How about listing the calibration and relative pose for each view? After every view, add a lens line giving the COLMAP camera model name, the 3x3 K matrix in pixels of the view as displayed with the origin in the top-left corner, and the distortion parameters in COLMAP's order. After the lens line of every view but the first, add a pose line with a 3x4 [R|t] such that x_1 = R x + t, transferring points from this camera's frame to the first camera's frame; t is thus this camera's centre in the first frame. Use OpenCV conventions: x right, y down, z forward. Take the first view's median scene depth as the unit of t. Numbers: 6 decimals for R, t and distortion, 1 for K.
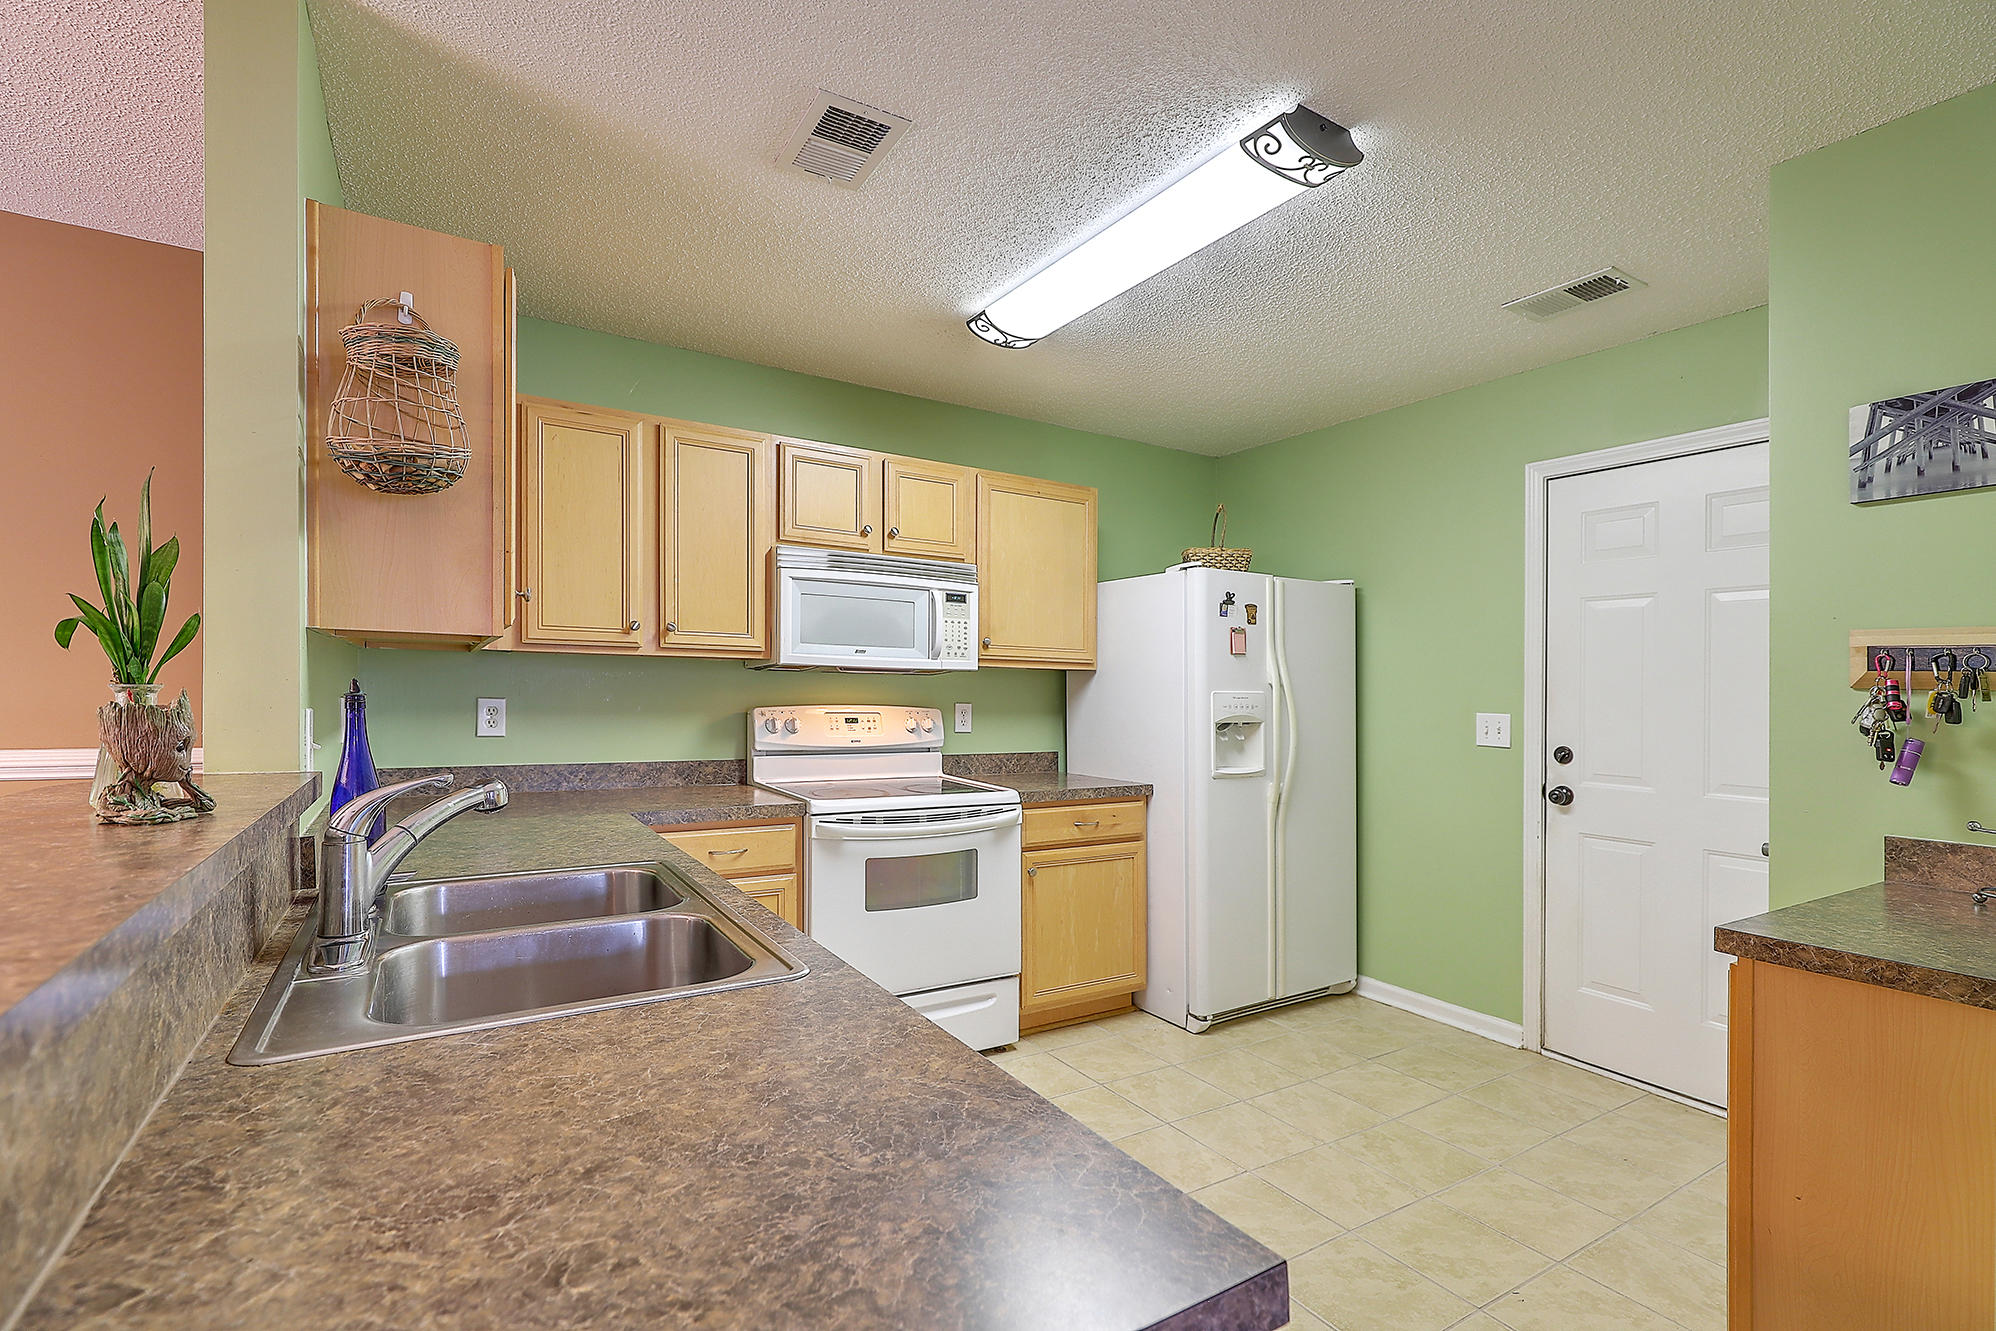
lens RADIAL K [[917.2, 0, 1001.5], [0, 917.2, 696.1], [0, 0, 1]] dist [0.000717, -0.000251]
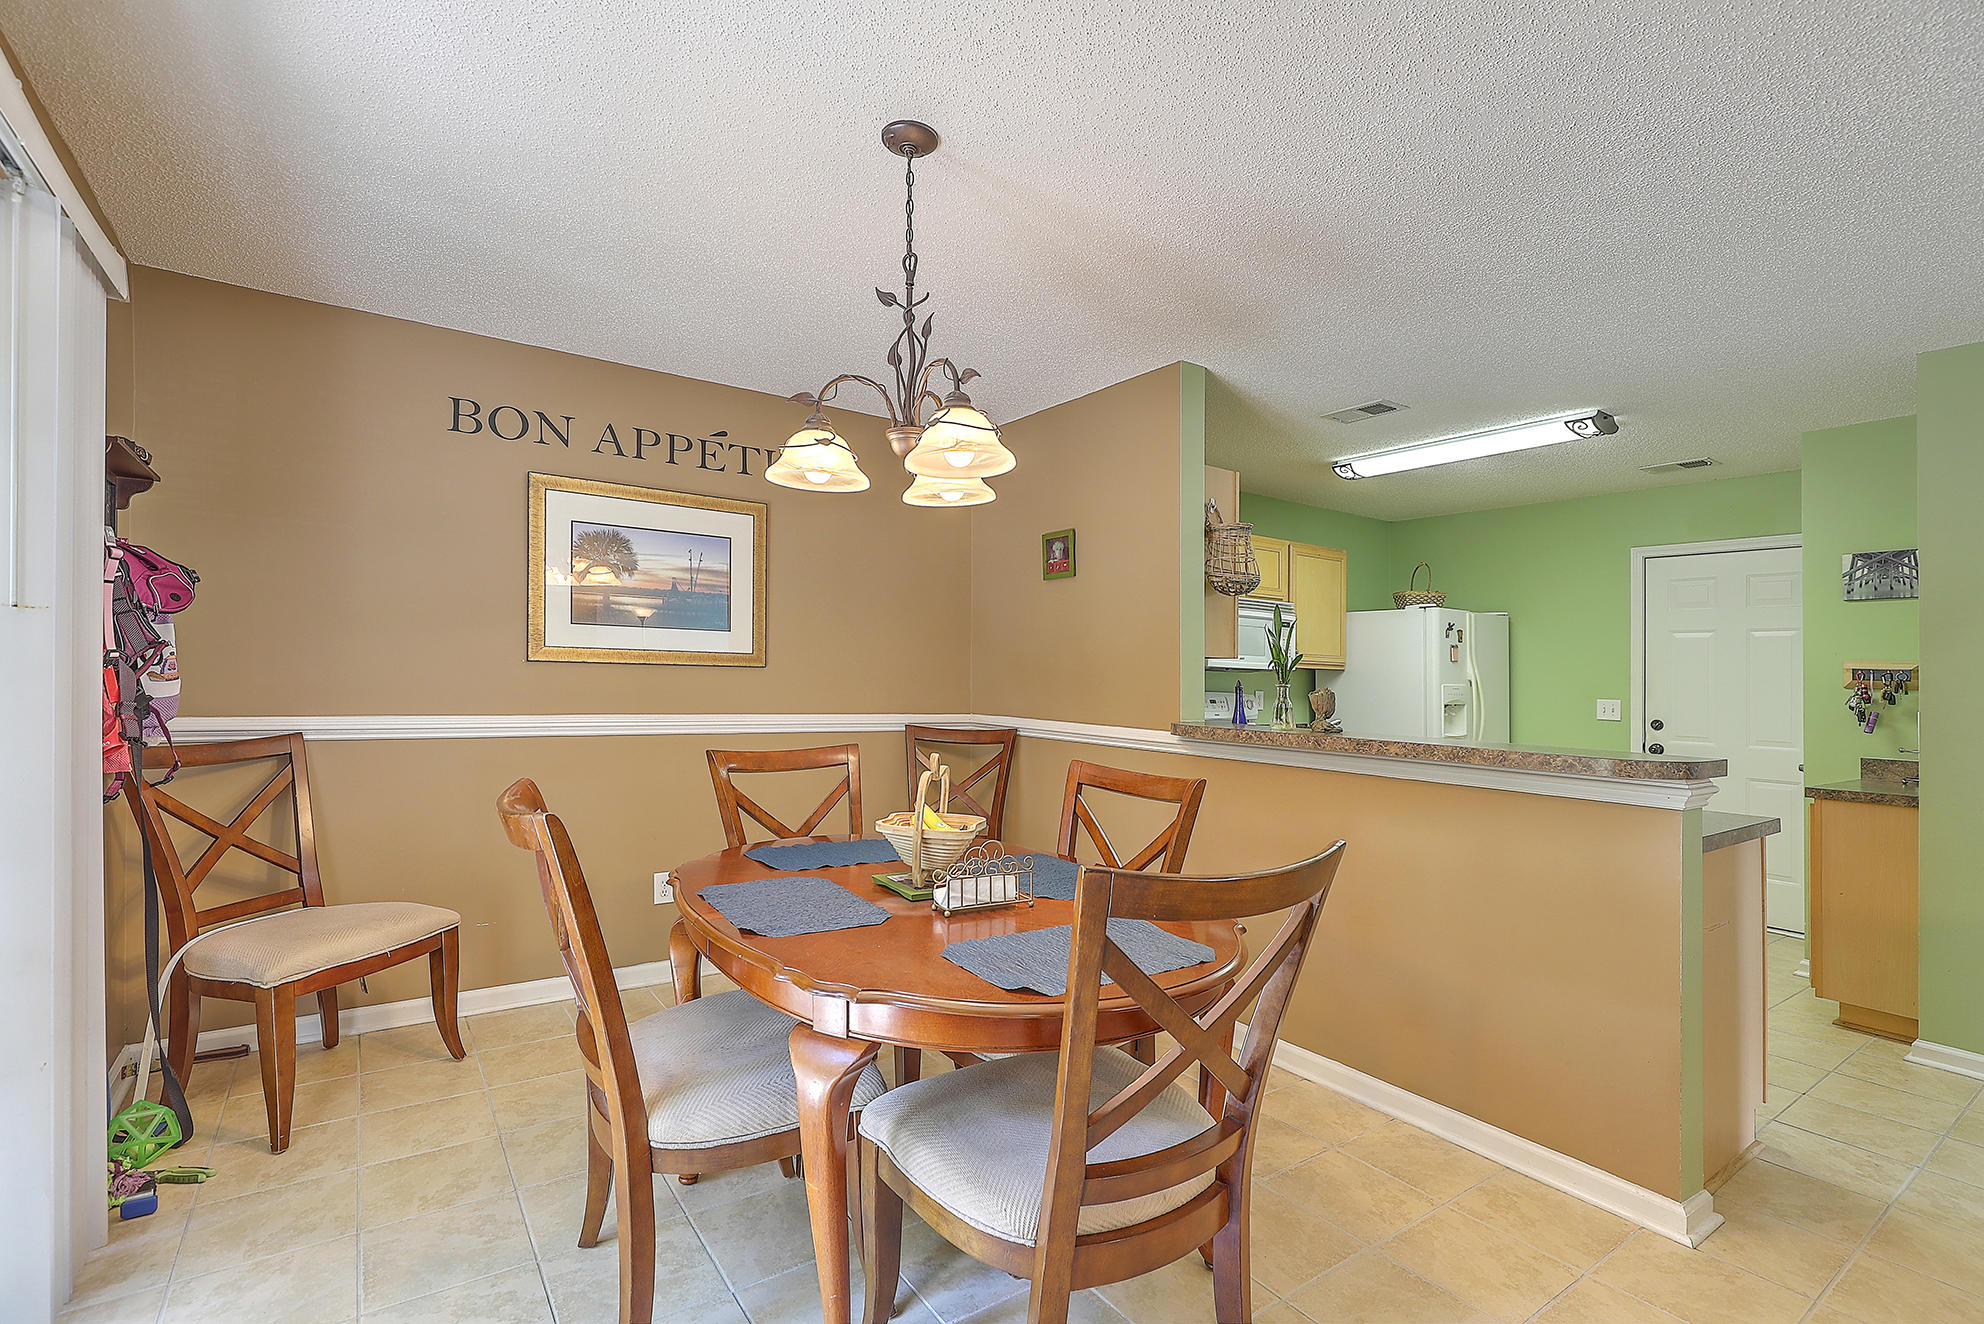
lens RADIAL K [[909.0, 0, 1008.0], [0, 909.0, 664.8], [0, 0, 1]] dist [0.000892, -0.000028]
pose [[0.998010, 0.009603, 0.062322, -0.661424], [-0.008490, 0.999800, -0.018093, -0.004593], [-0.062483, 0.017528, 0.997892, -0.569475]]
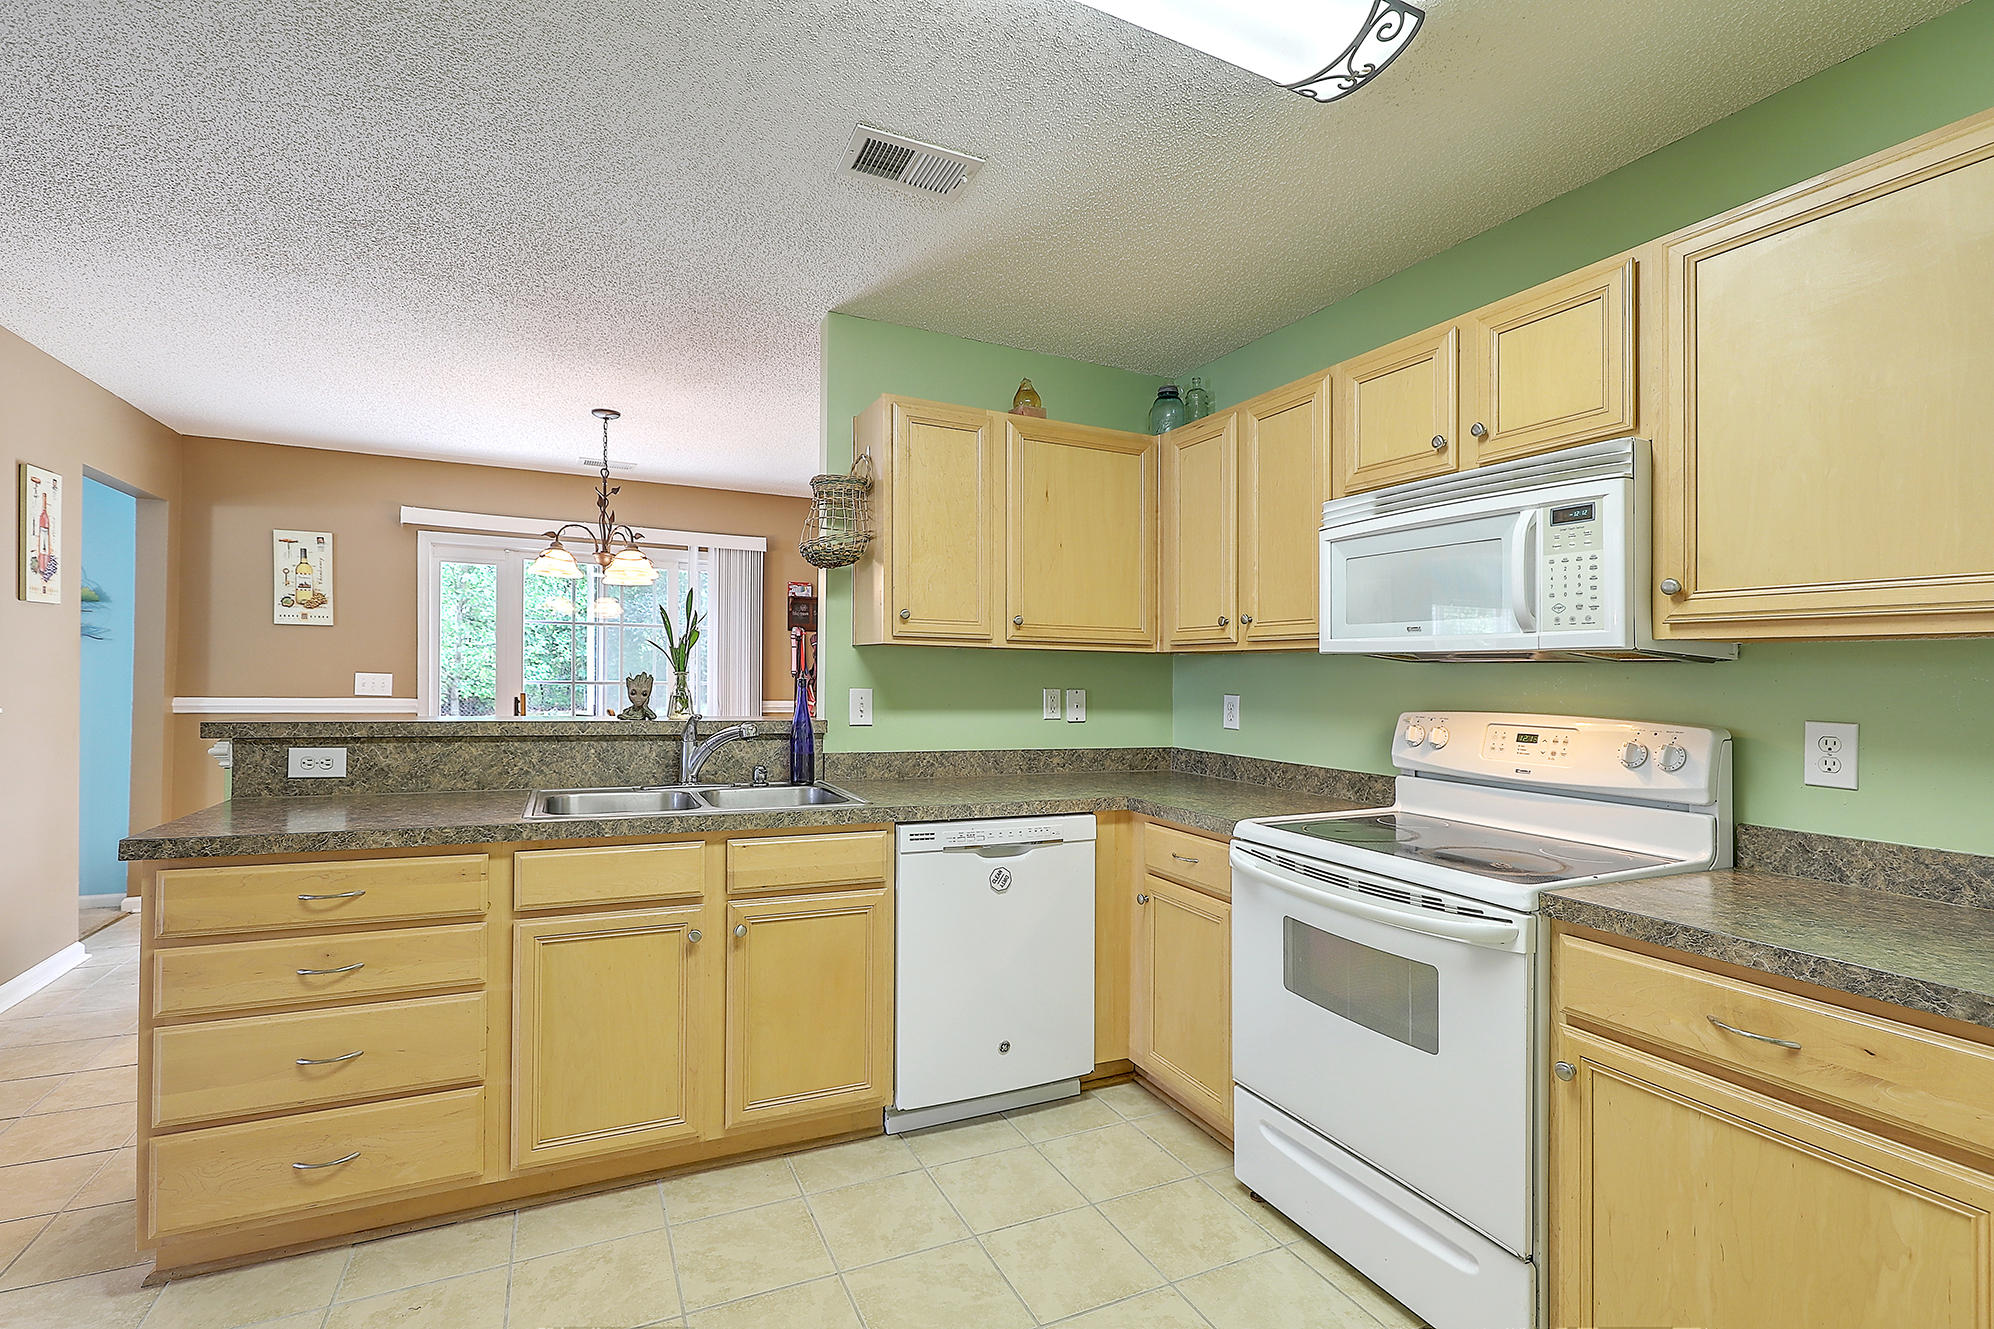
lens RADIAL K [[916.3, 0, 1000.5], [0, 916.3, 695.0], [0, 0, 1]] dist [0.000717, -0.000251]
pose [[-0.107810, 0.001349, -0.994171, 0.539461], [-0.030488, 0.999524, 0.004663, 0.005699], [0.993704, 0.030813, -0.107717, 0.766423]]
